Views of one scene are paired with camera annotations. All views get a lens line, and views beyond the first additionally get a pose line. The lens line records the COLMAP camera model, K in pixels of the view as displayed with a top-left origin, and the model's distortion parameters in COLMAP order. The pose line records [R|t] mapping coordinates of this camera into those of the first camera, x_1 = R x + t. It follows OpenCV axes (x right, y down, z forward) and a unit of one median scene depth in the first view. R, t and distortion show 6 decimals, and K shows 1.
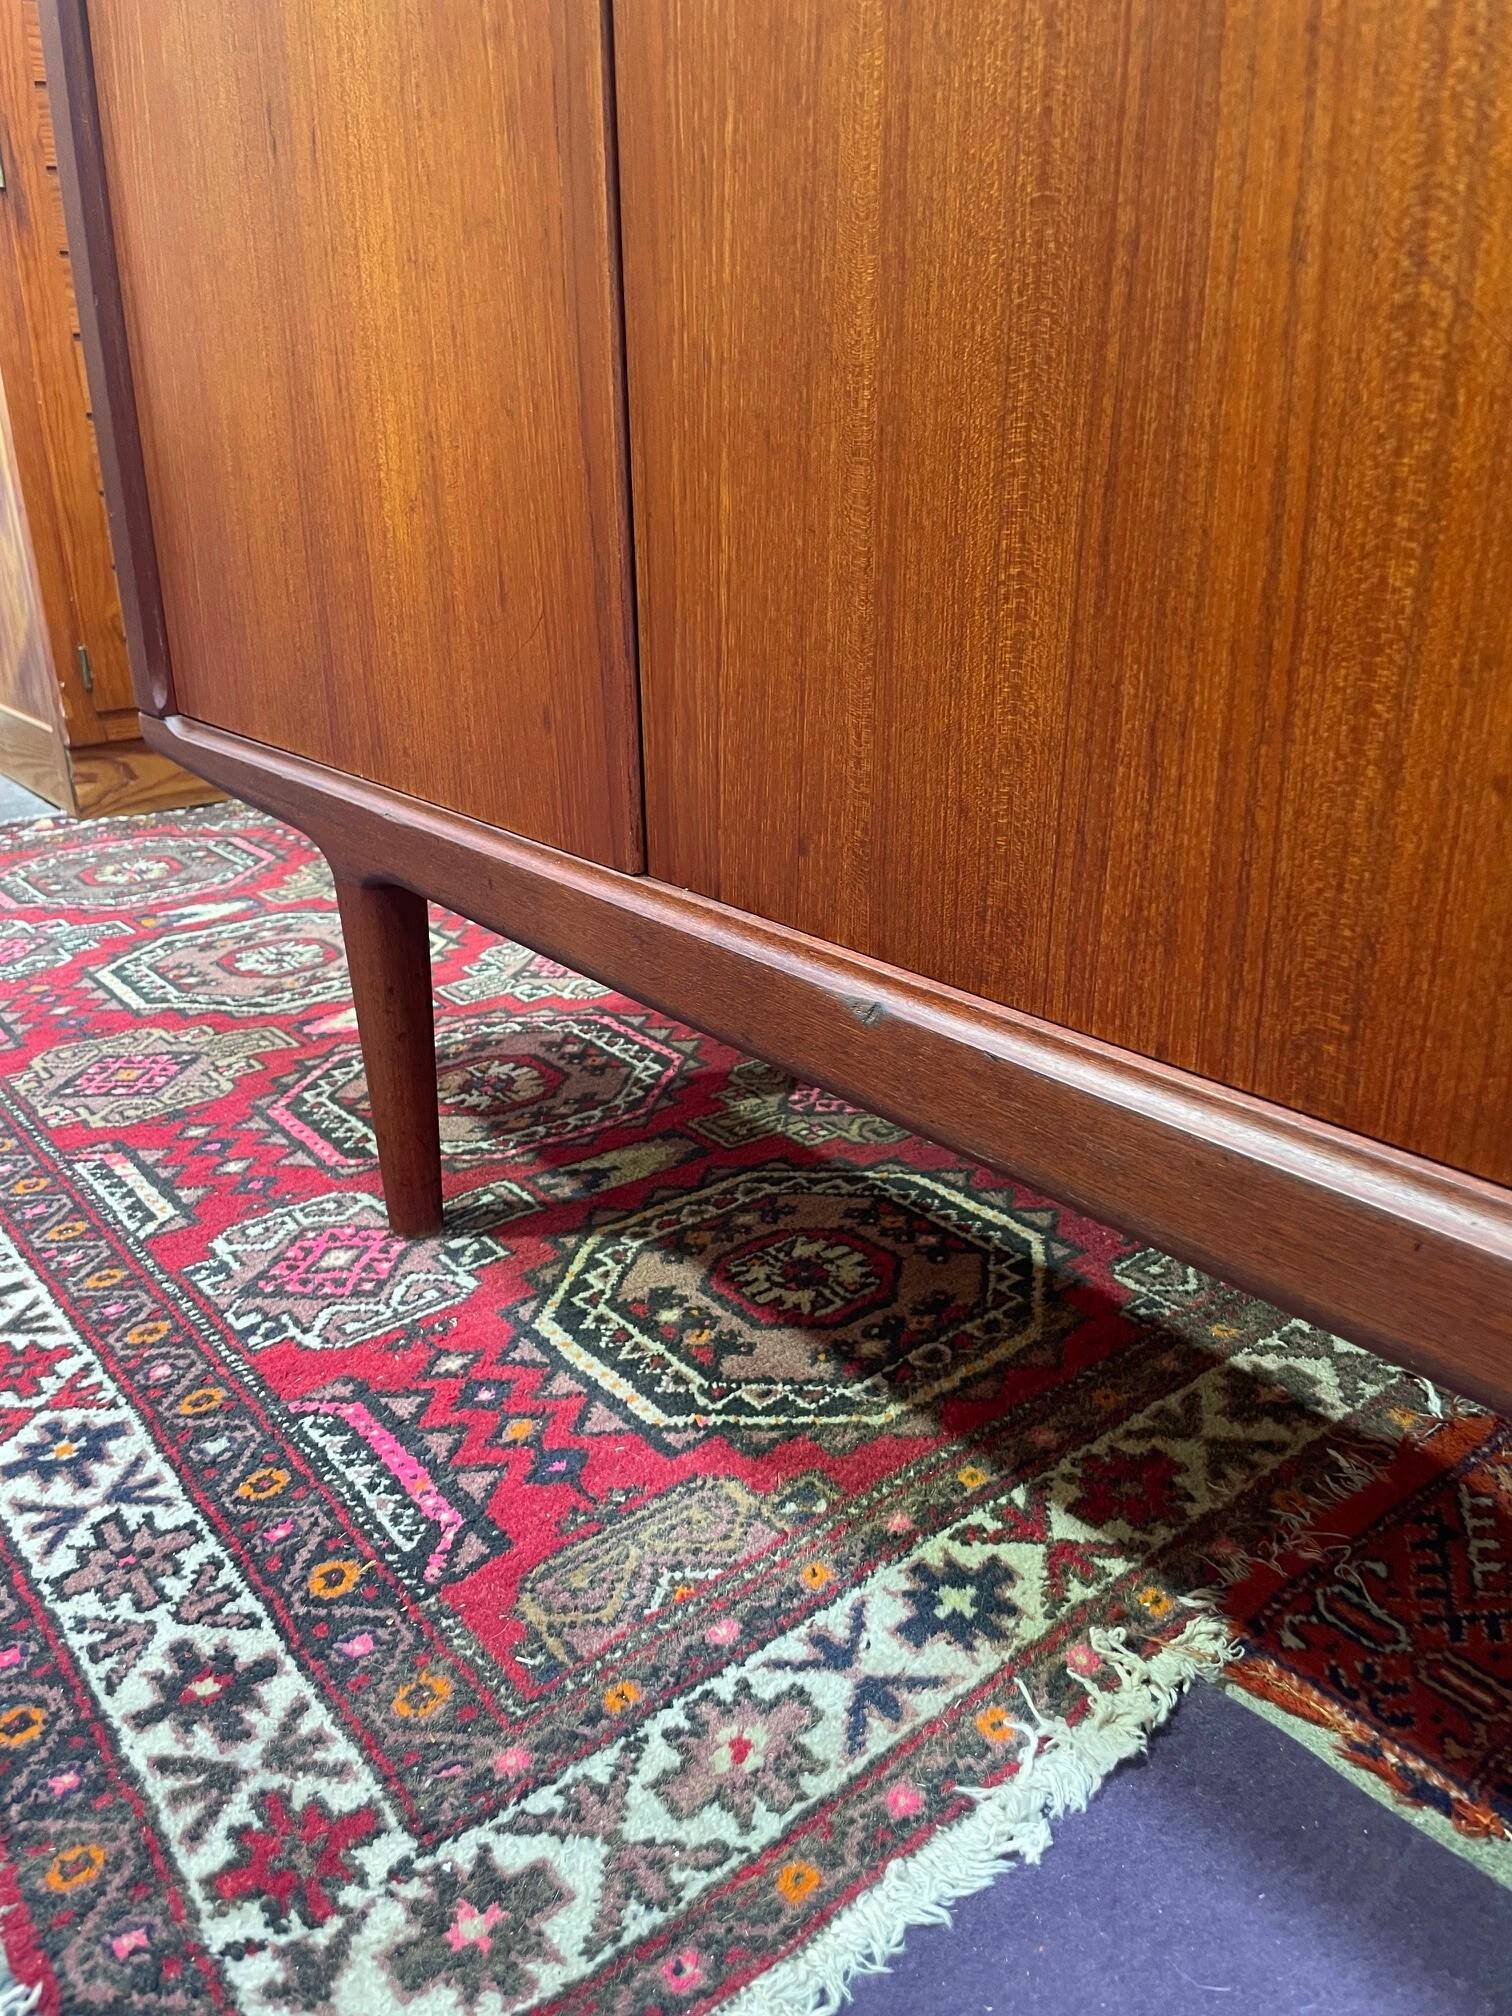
lens RADIAL K [[1543.7, 0, 746.9], [0, 1543.7, 998.4], [0, 0, 1]] dist [0.085011, -0.124408]
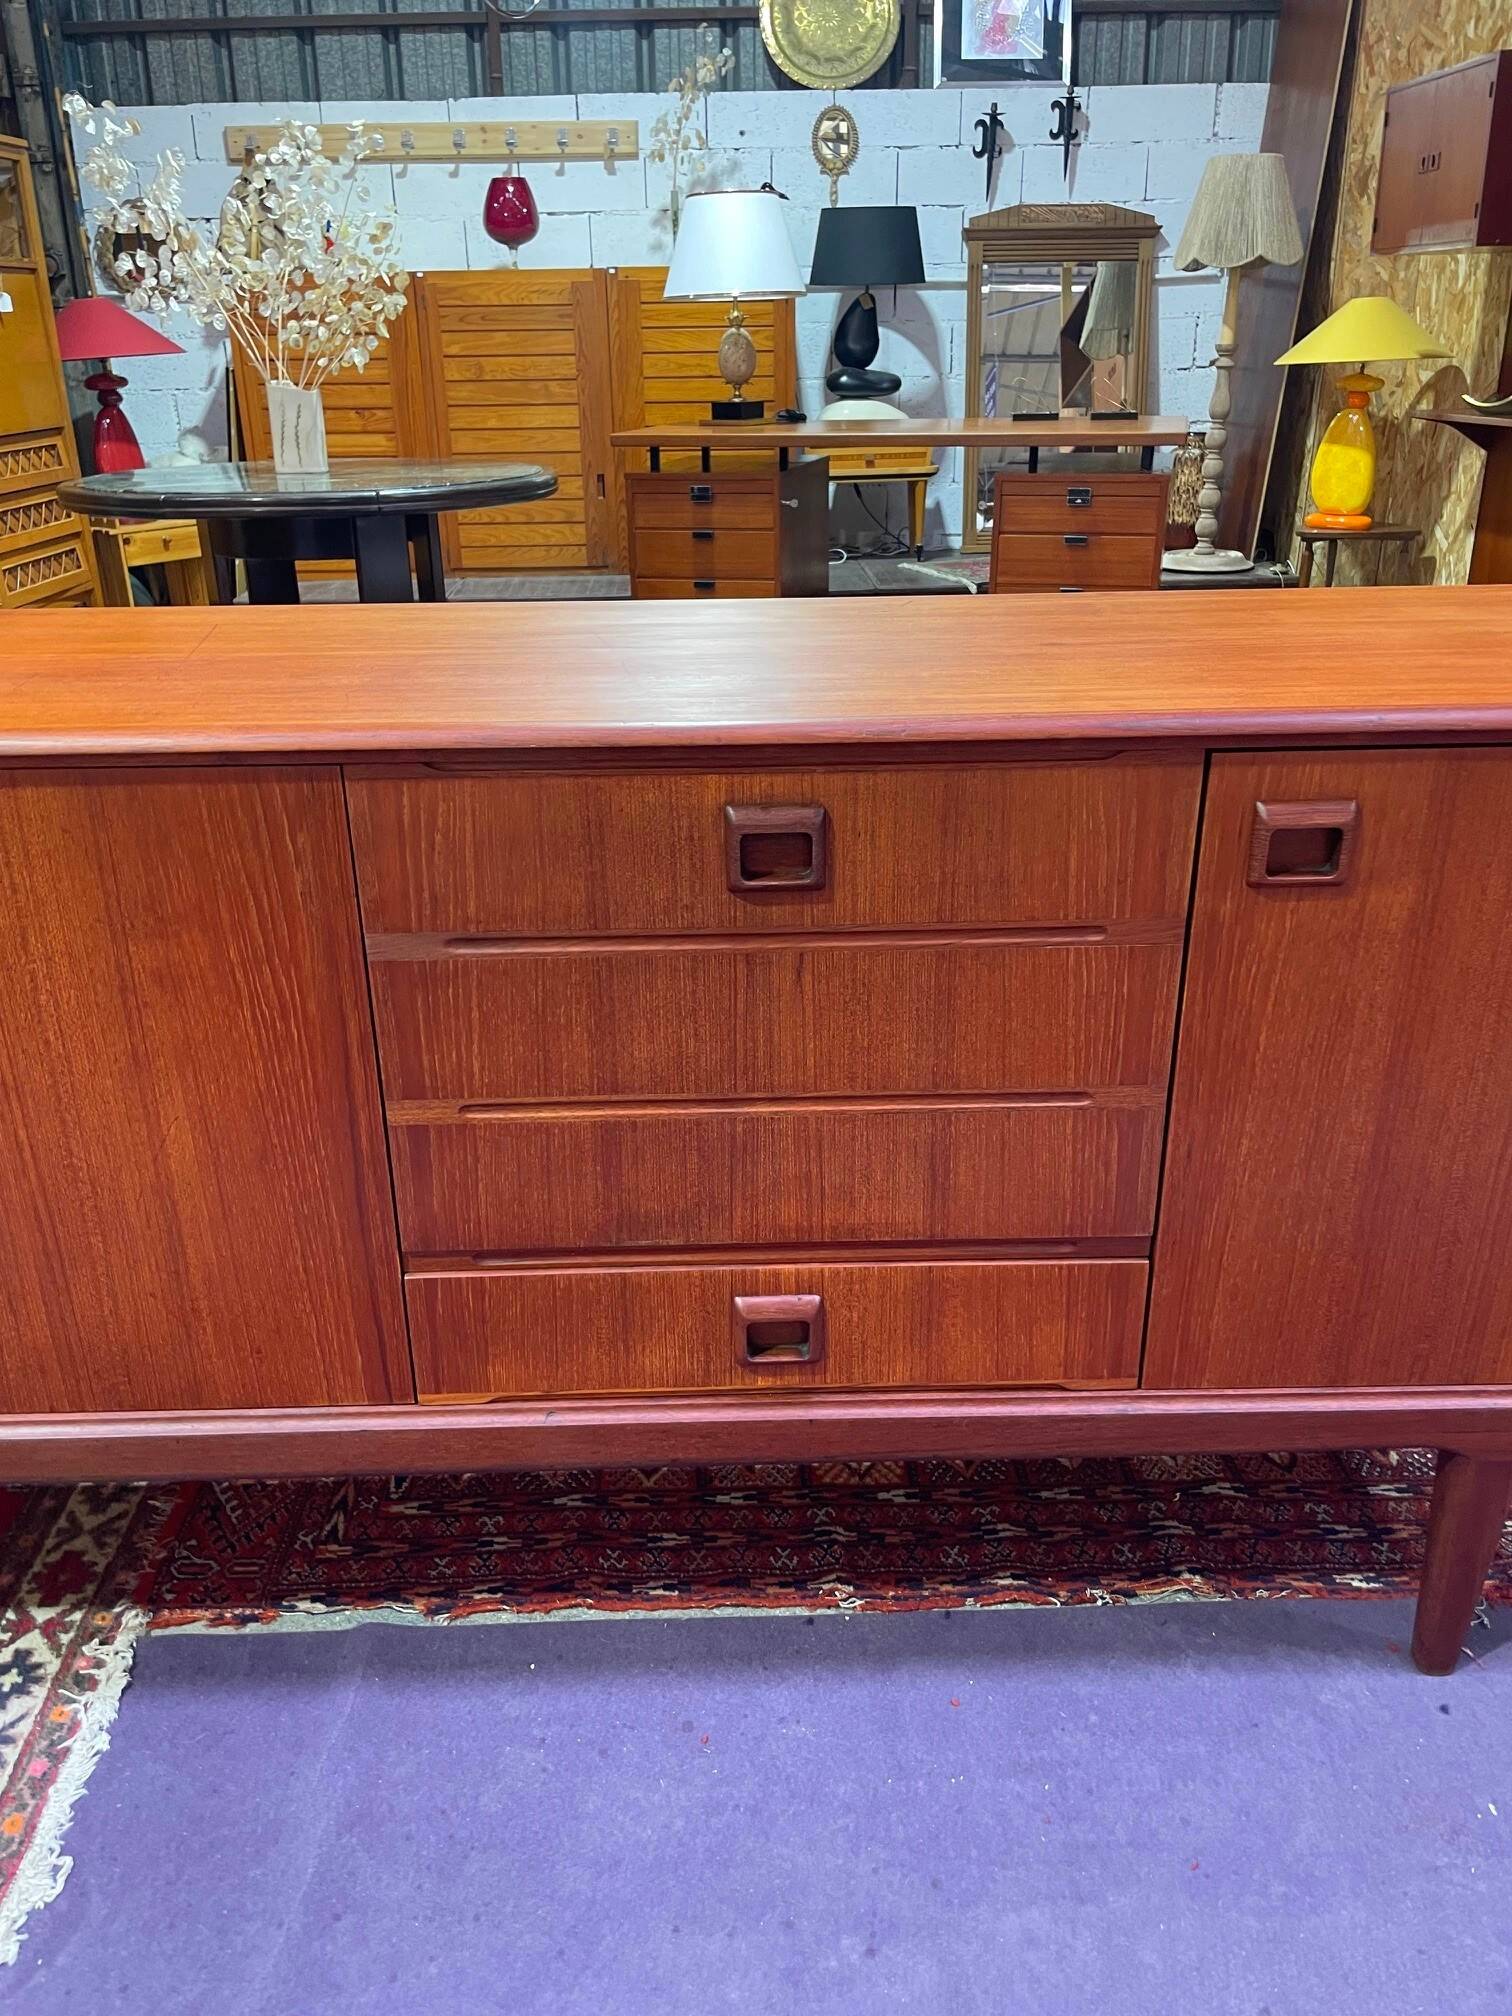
lens RADIAL K [[1543.7, 0, 740.5], [0, 1543.7, 1010.4], [0, 0, 1]] dist [0.085011, -0.124408]
pose [[0.614533, -0.308641, 0.726010, -0.409763], [0.284181, 0.945115, 0.161241, -0.402741], [-0.735928, 0.107230, 0.668514, -0.934667]]
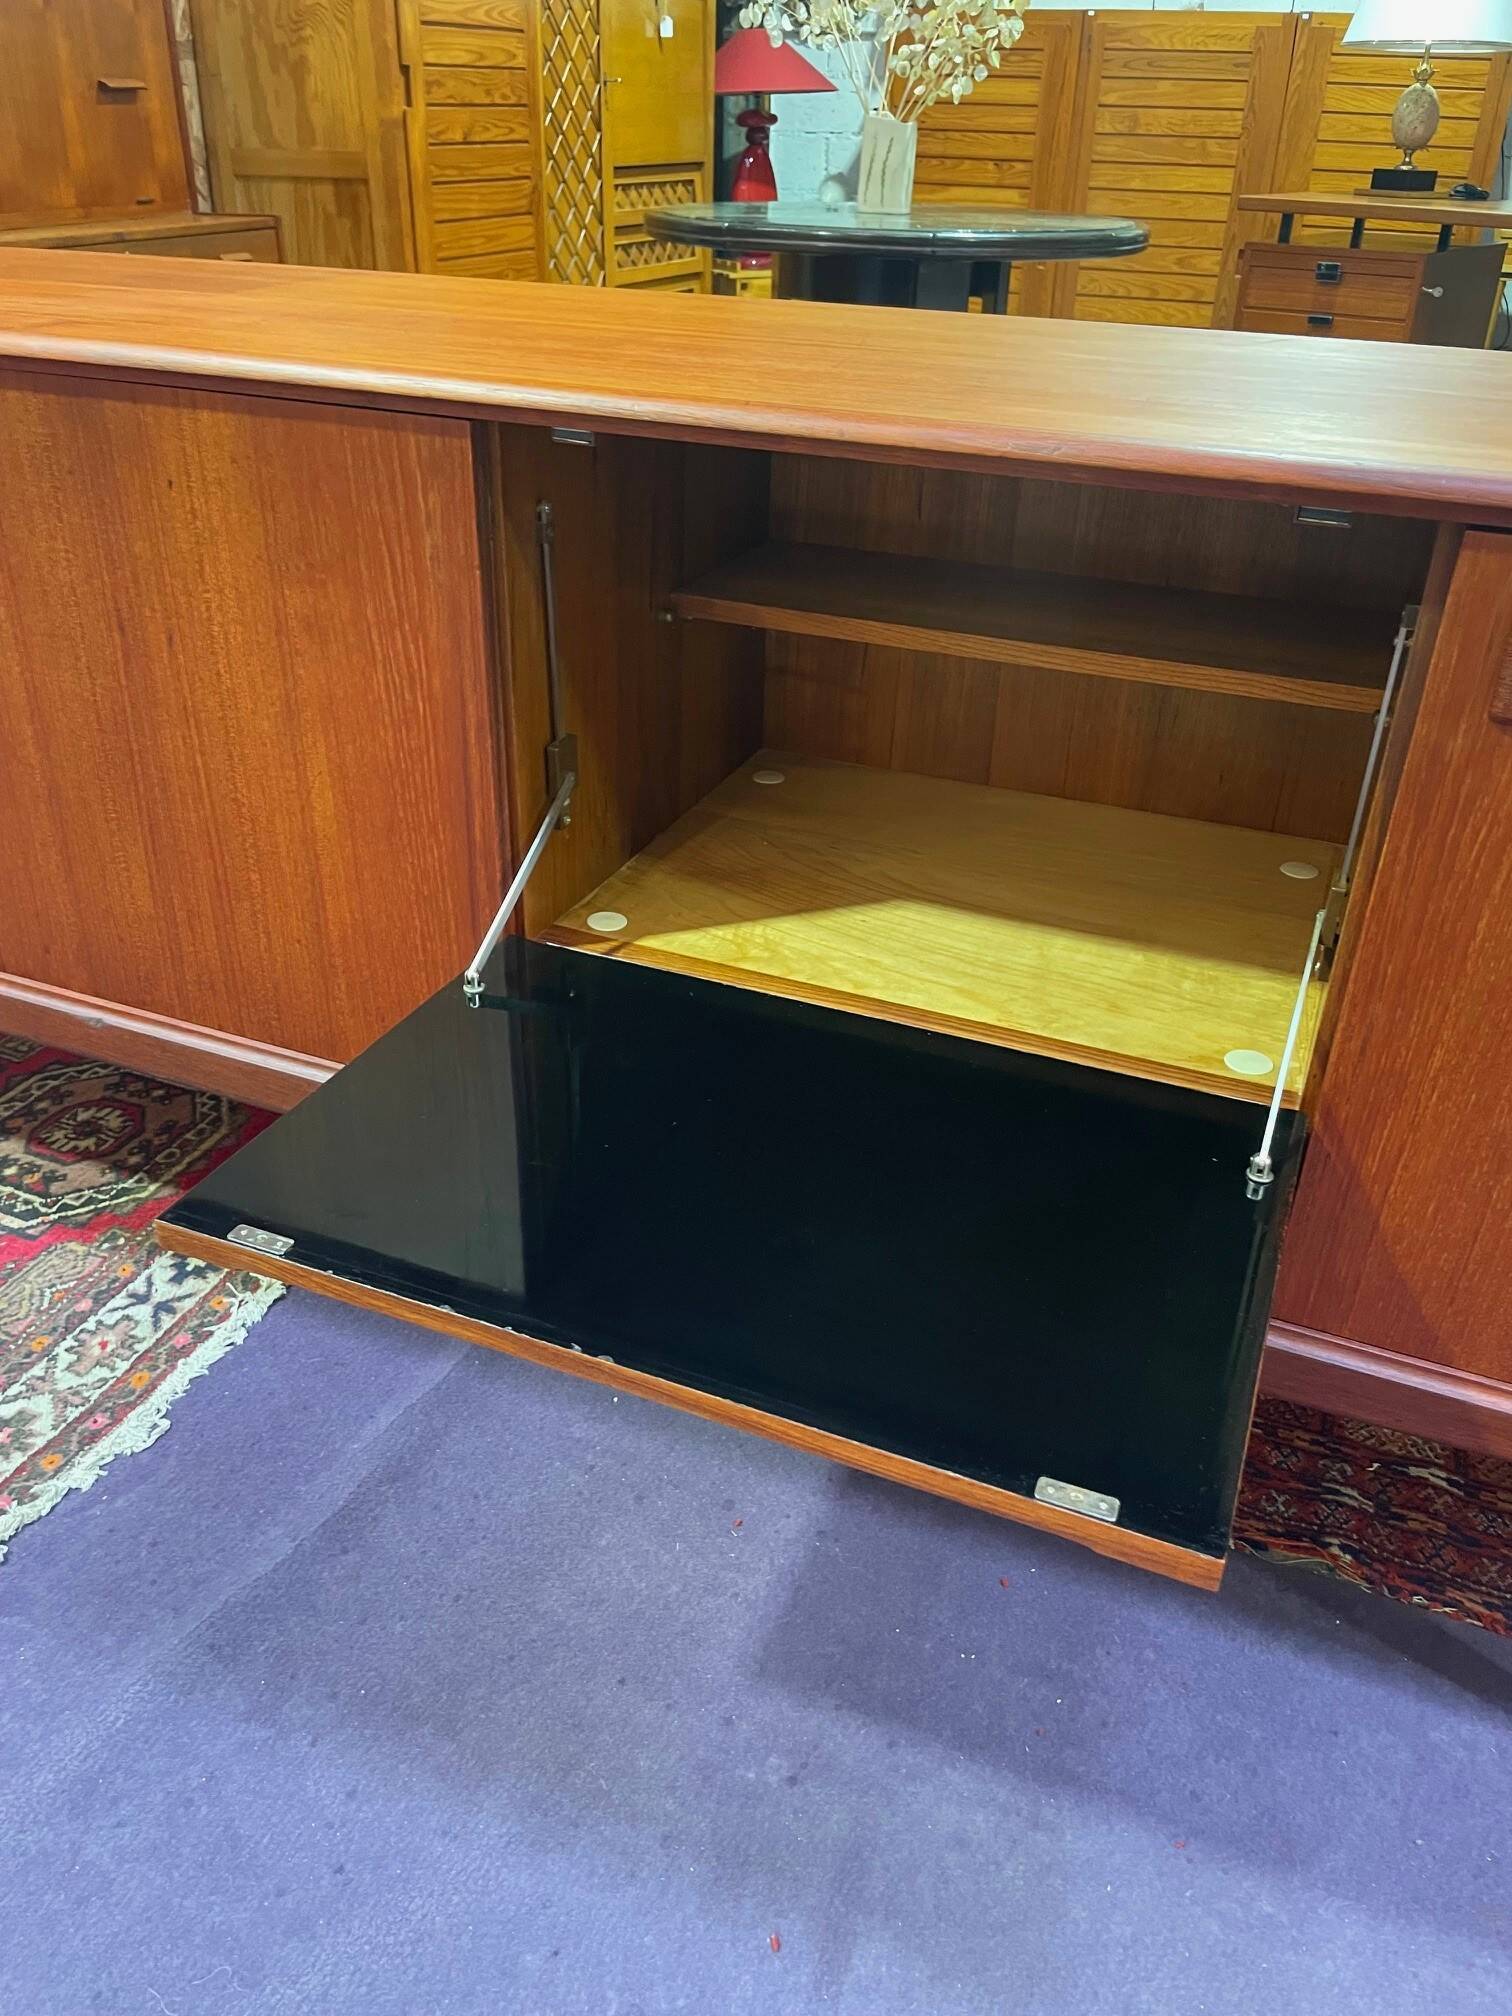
lens RADIAL K [[1543.7, 0, 740.8], [0, 1543.7, 1000.7], [0, 0, 1]] dist [0.085011, -0.124408]
pose [[0.880530, -0.205168, 0.427286, -0.044732], [0.133357, 0.972284, 0.192041, -0.247705], [-0.454844, -0.112116, 0.883486, -1.072540]]
